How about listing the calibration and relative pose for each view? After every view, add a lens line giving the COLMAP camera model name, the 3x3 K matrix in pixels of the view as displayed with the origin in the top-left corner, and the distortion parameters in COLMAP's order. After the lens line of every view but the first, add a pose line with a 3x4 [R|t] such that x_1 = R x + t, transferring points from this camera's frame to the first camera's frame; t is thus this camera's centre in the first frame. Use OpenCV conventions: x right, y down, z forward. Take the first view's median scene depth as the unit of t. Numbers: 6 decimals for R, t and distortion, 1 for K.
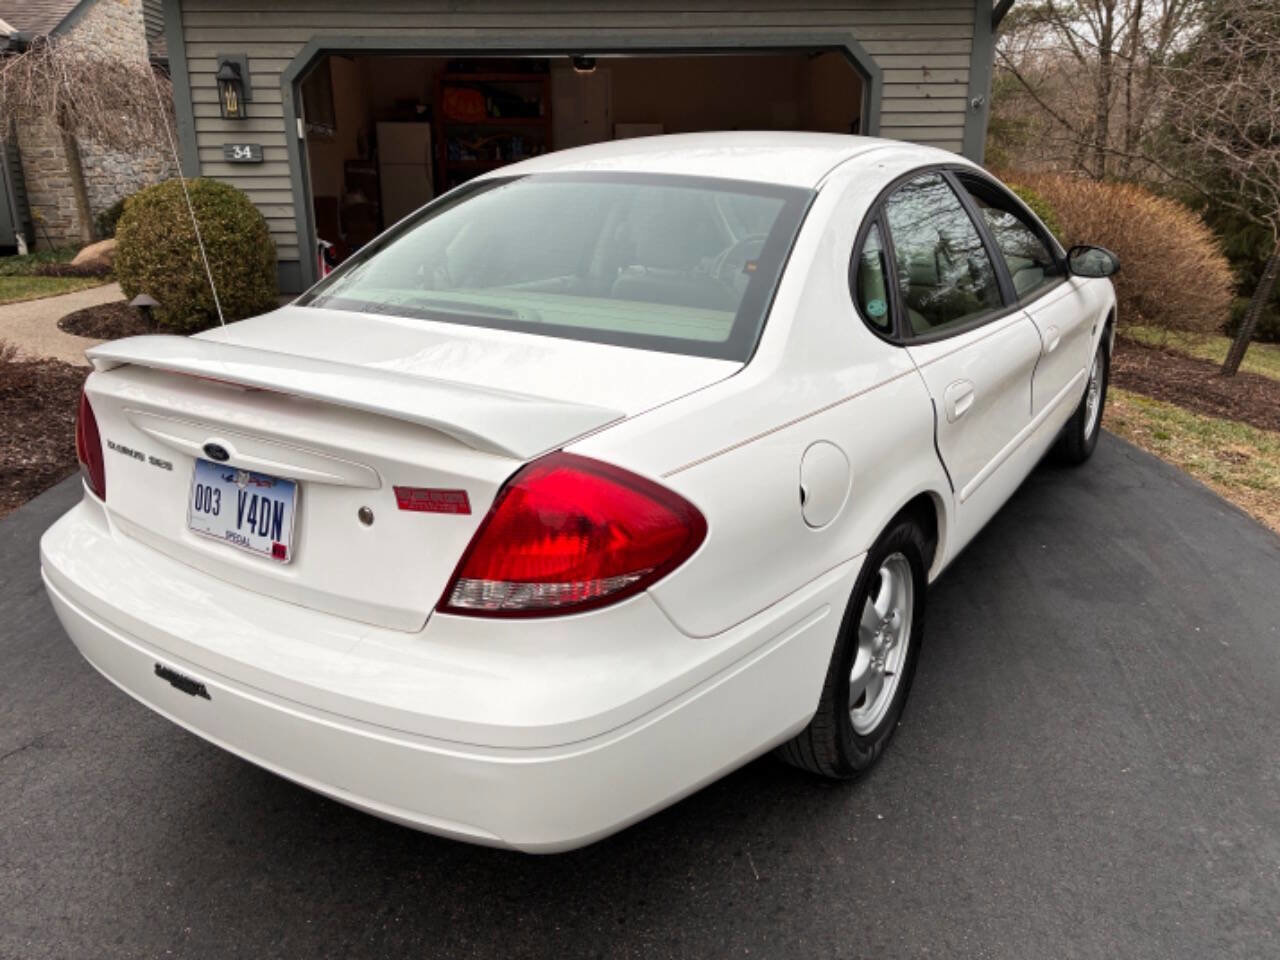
lens RADIAL K [[961.6, 0, 640.0], [0, 961.6, 480.0], [0, 0, 1]] dist [0.083154, -0.095509]
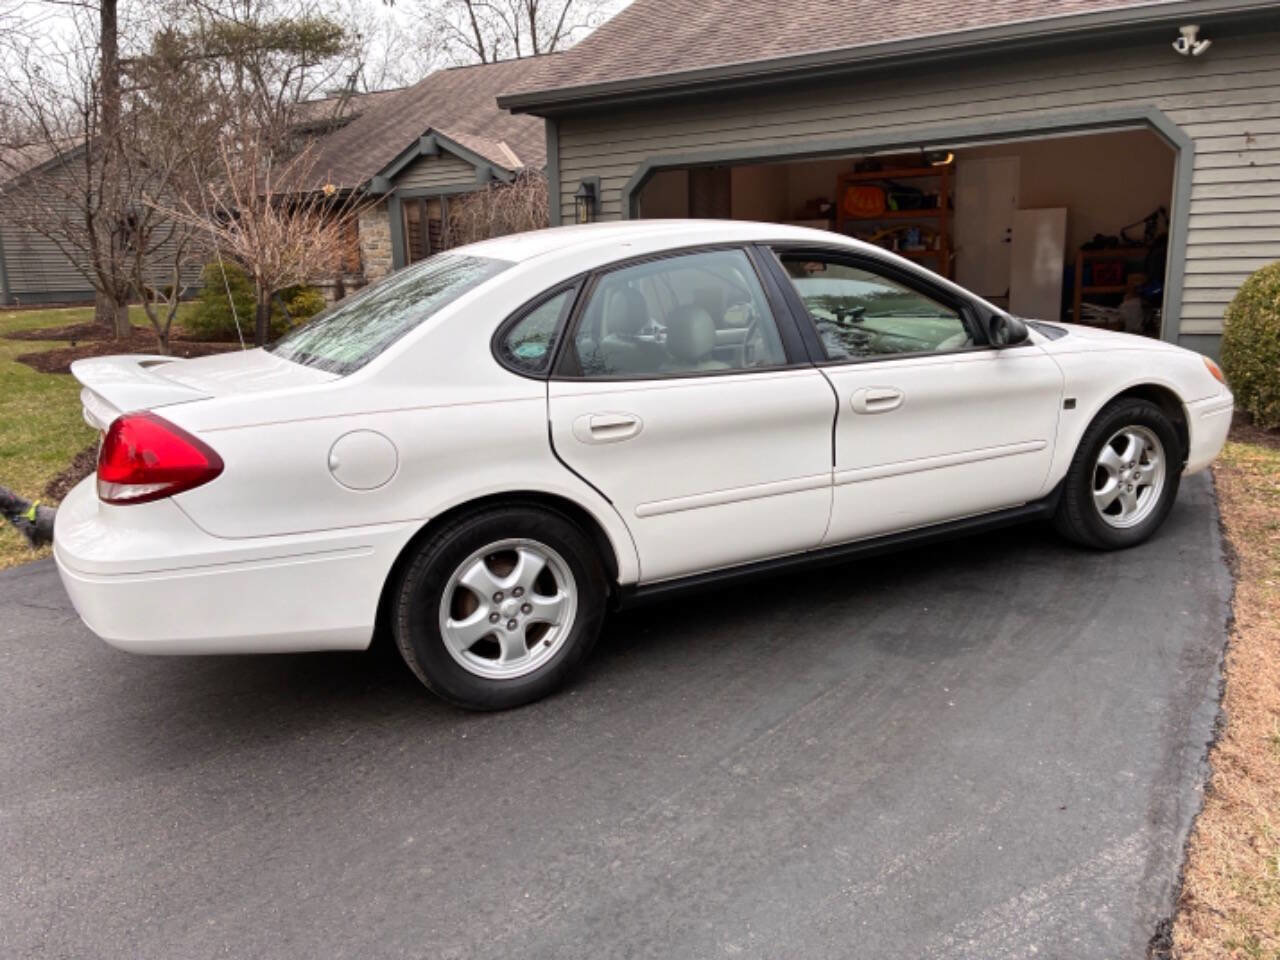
lens RADIAL K [[968.3, 0, 642.5], [0, 968.3, 487.8], [0, 0, 1]] dist [0.052964, -0.063454]
pose [[0.863739, 0.088035, -0.496189, 0.299376], [-0.129105, 0.990419, -0.049015, 0.014616], [0.487120, 0.106397, 0.866830, -0.011702]]
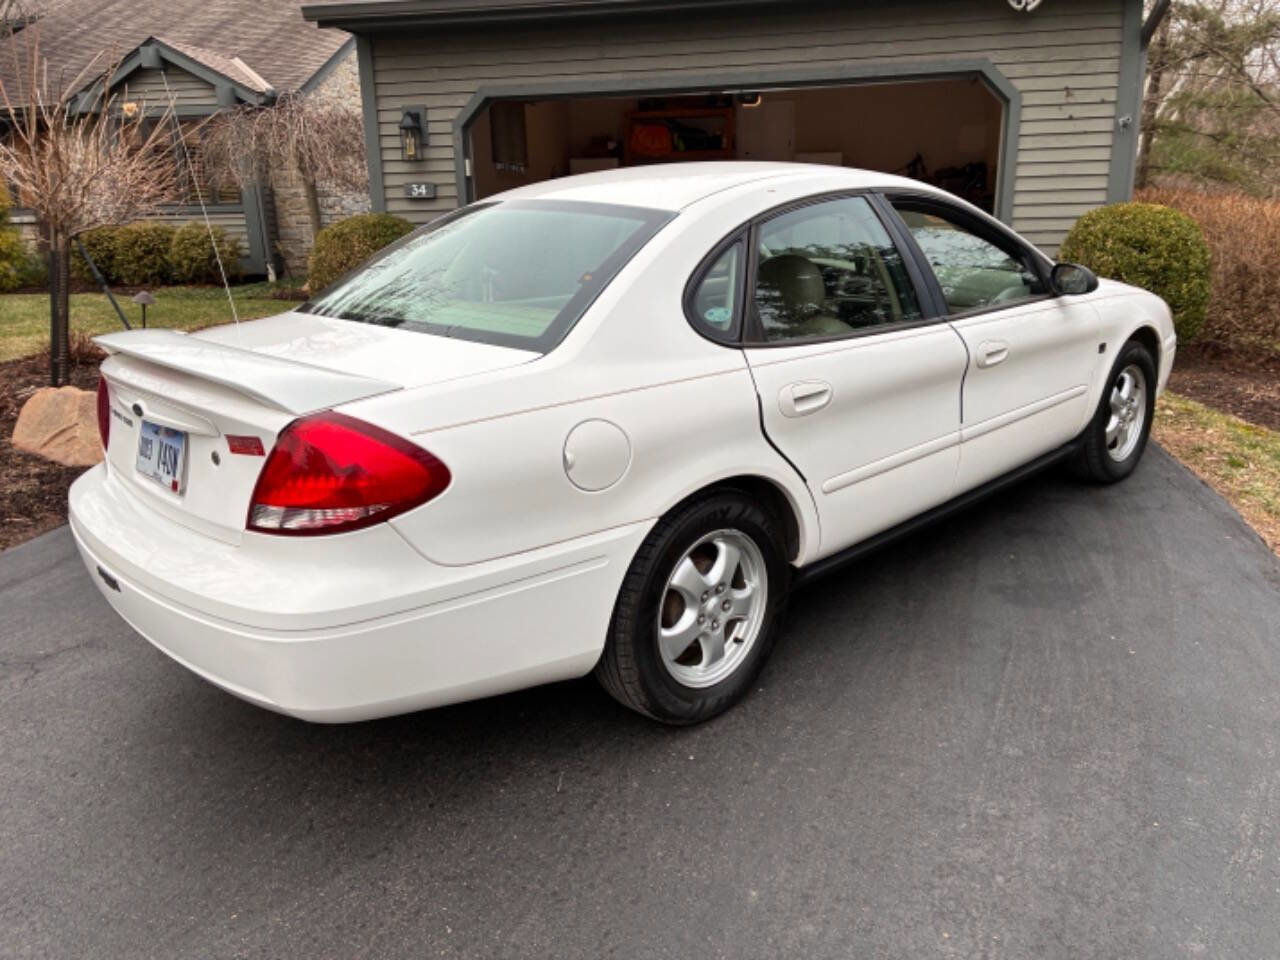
lens RADIAL K [[970.0, 0, 656.1], [0, 970.0, 479.8], [0, 0, 1]] dist [0.029467, 0.001203]
pose [[0.975634, 0.043232, -0.215102, 0.122846], [-0.049410, 0.998504, -0.023423, 0.014028], [0.213767, 0.033480, 0.976311, -0.037042]]
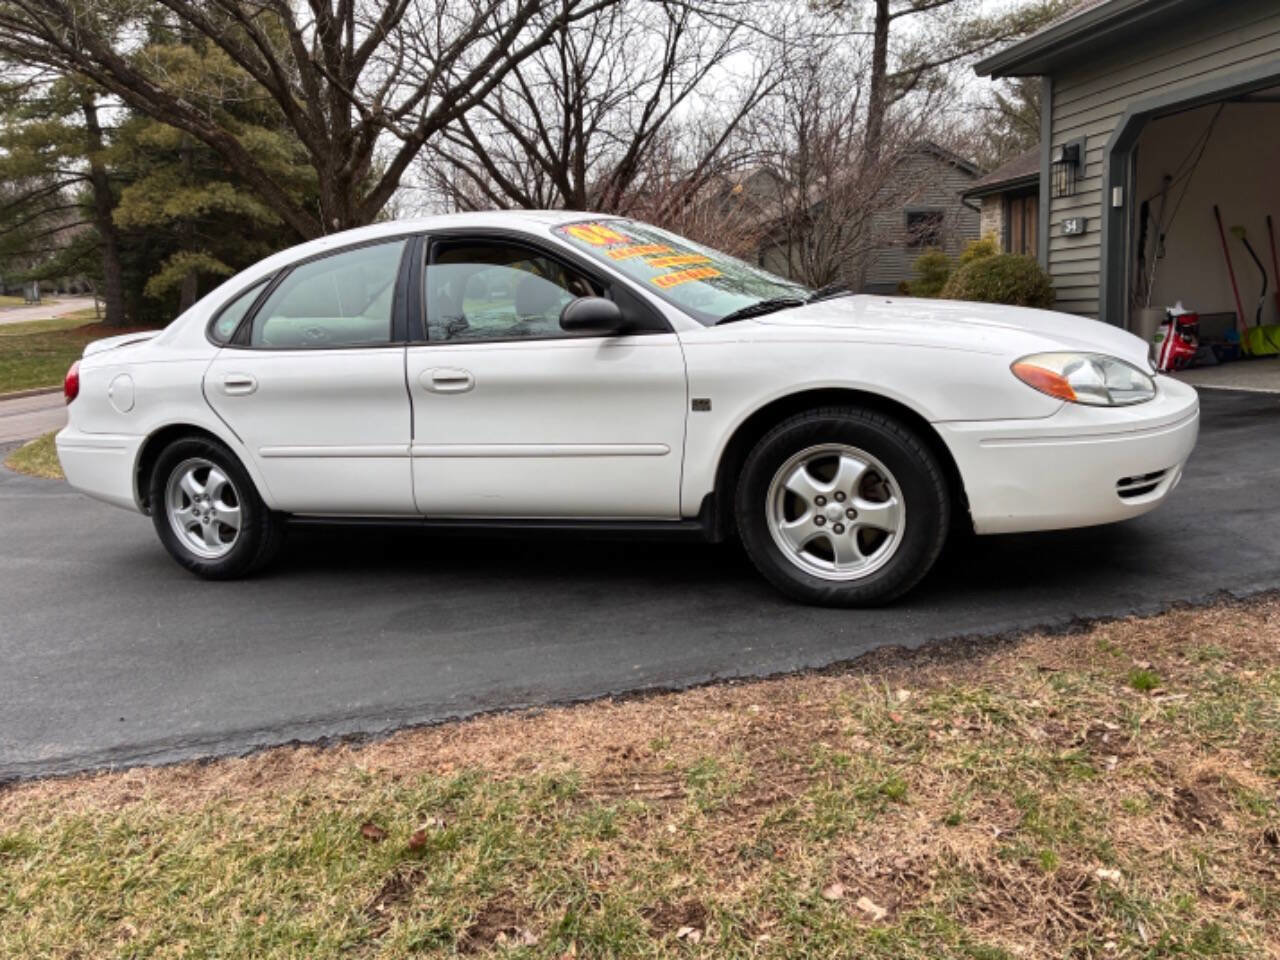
lens RADIAL K [[977.5, 0, 645.6], [0, 977.5, 482.0], [0, 0, 1]] dist [0.060098, -0.068440]
pose [[0.156822, 0.172308, -0.972480, 0.632932], [-0.247564, 0.960085, 0.130190, -0.094720], [0.956096, 0.220334, 0.193220, 0.417768]]
